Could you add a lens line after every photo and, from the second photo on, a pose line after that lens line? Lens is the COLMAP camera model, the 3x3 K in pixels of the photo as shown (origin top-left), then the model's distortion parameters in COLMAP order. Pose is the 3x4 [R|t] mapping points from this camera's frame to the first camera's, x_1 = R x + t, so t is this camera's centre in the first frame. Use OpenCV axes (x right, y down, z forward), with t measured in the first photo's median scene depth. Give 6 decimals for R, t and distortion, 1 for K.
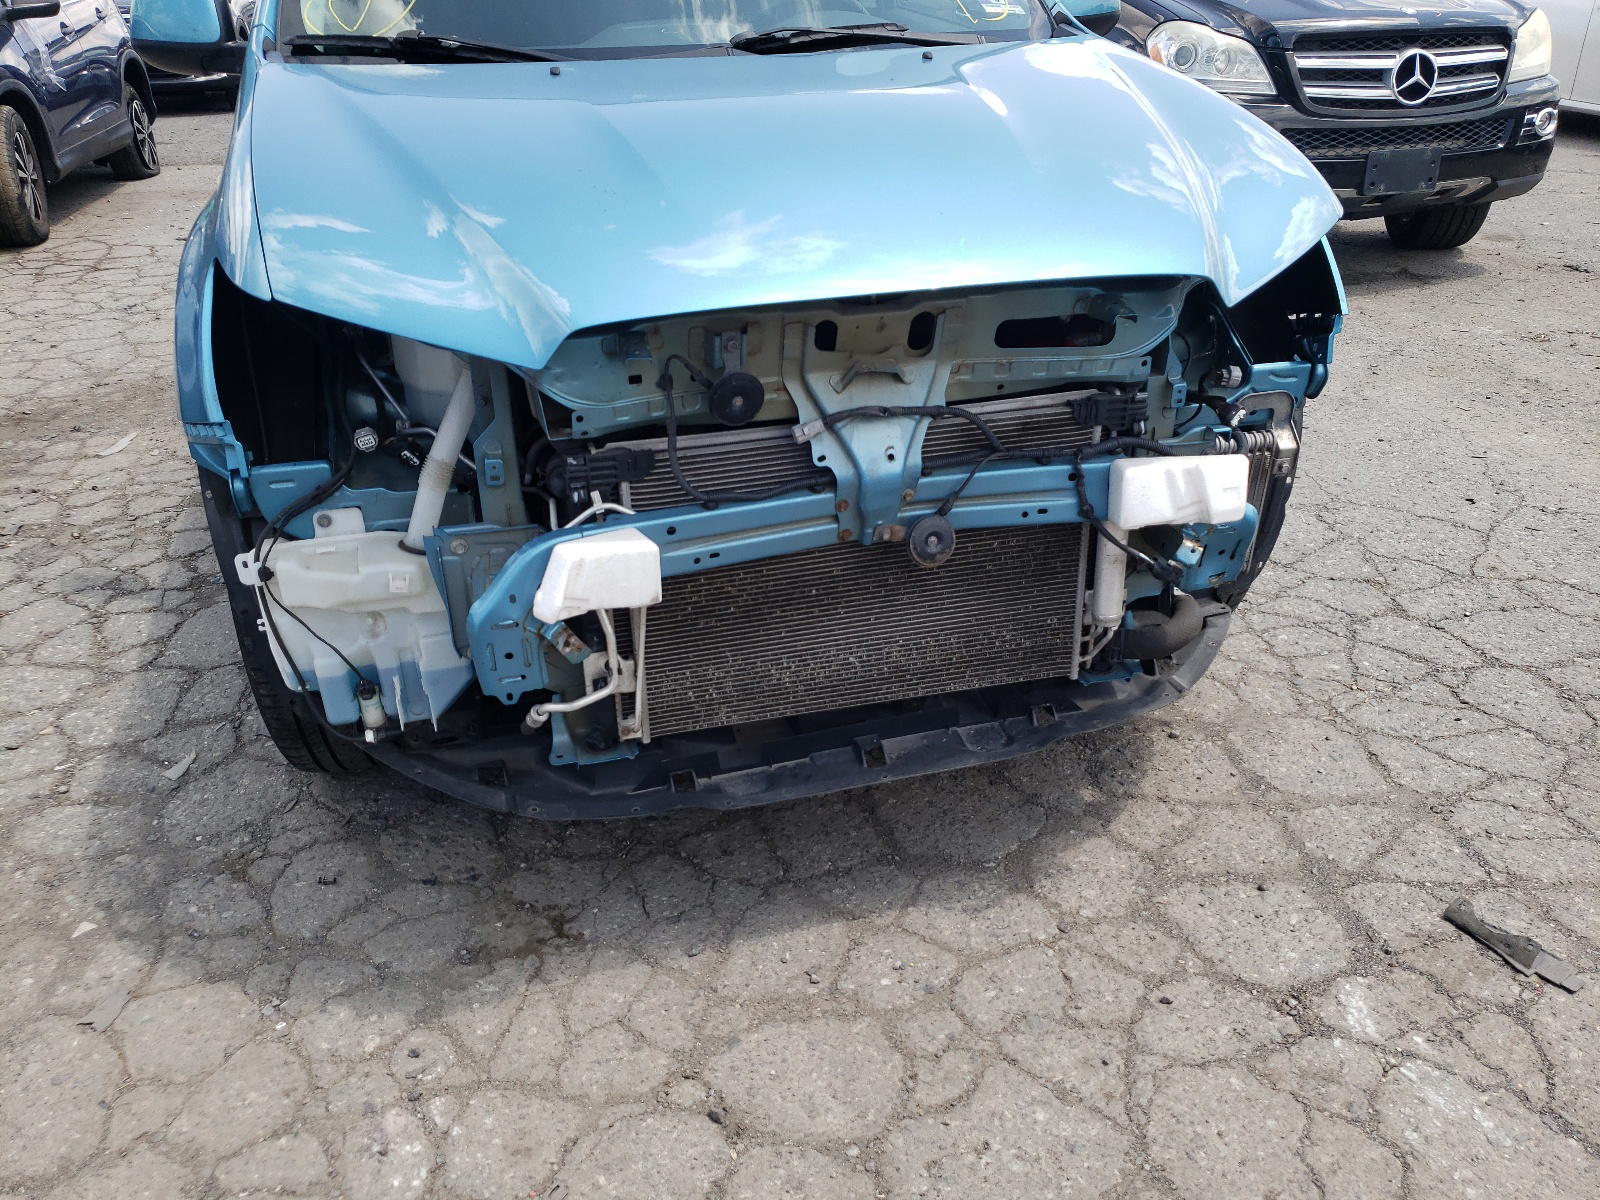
lens RADIAL K [[1236.5, 0, 807.2], [0, 1236.5, 614.3], [0, 0, 1]] dist [0.037927, -0.003735]
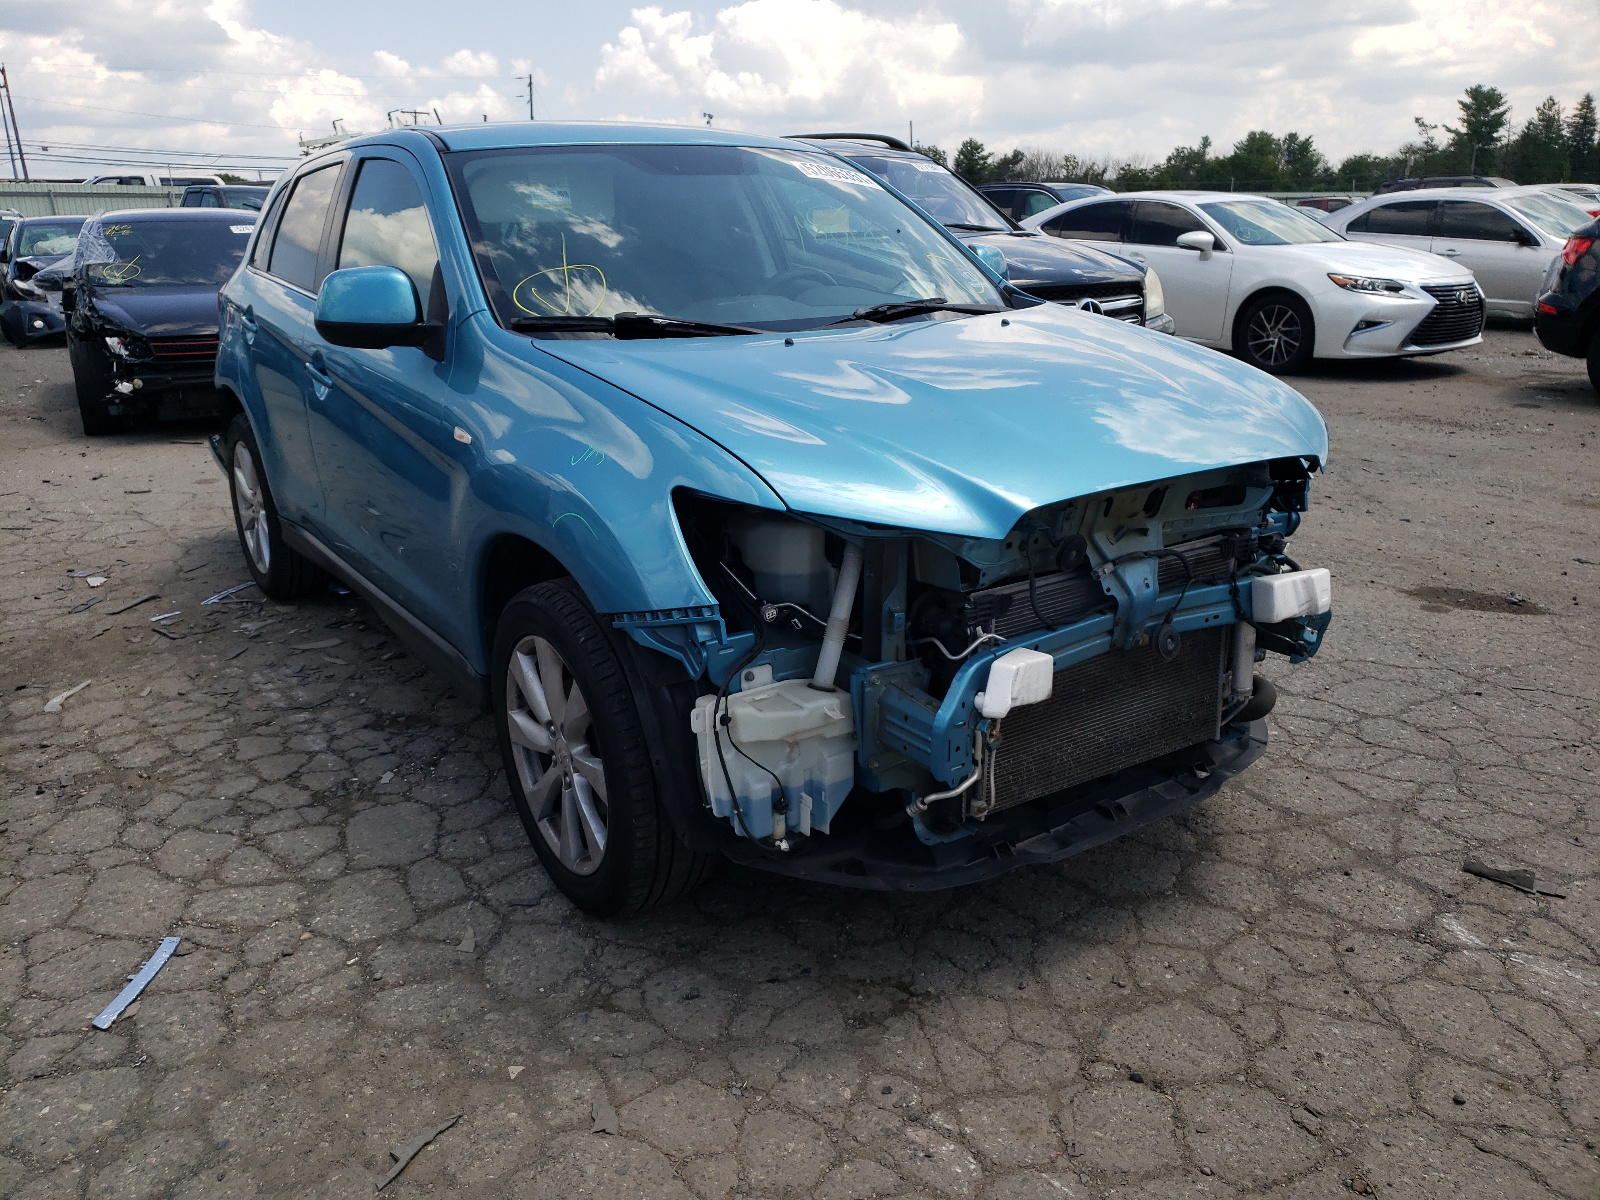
lens RADIAL K [[1236.5, 0, 784.9], [0, 1236.5, 590.2], [0, 0, 1]] dist [0.037927, -0.003735]
pose [[0.946172, -0.086548, 0.311879, -0.748286], [0.142561, 0.976520, -0.161510, 0.050474], [-0.290577, 0.197278, 0.936294, -0.229245]]
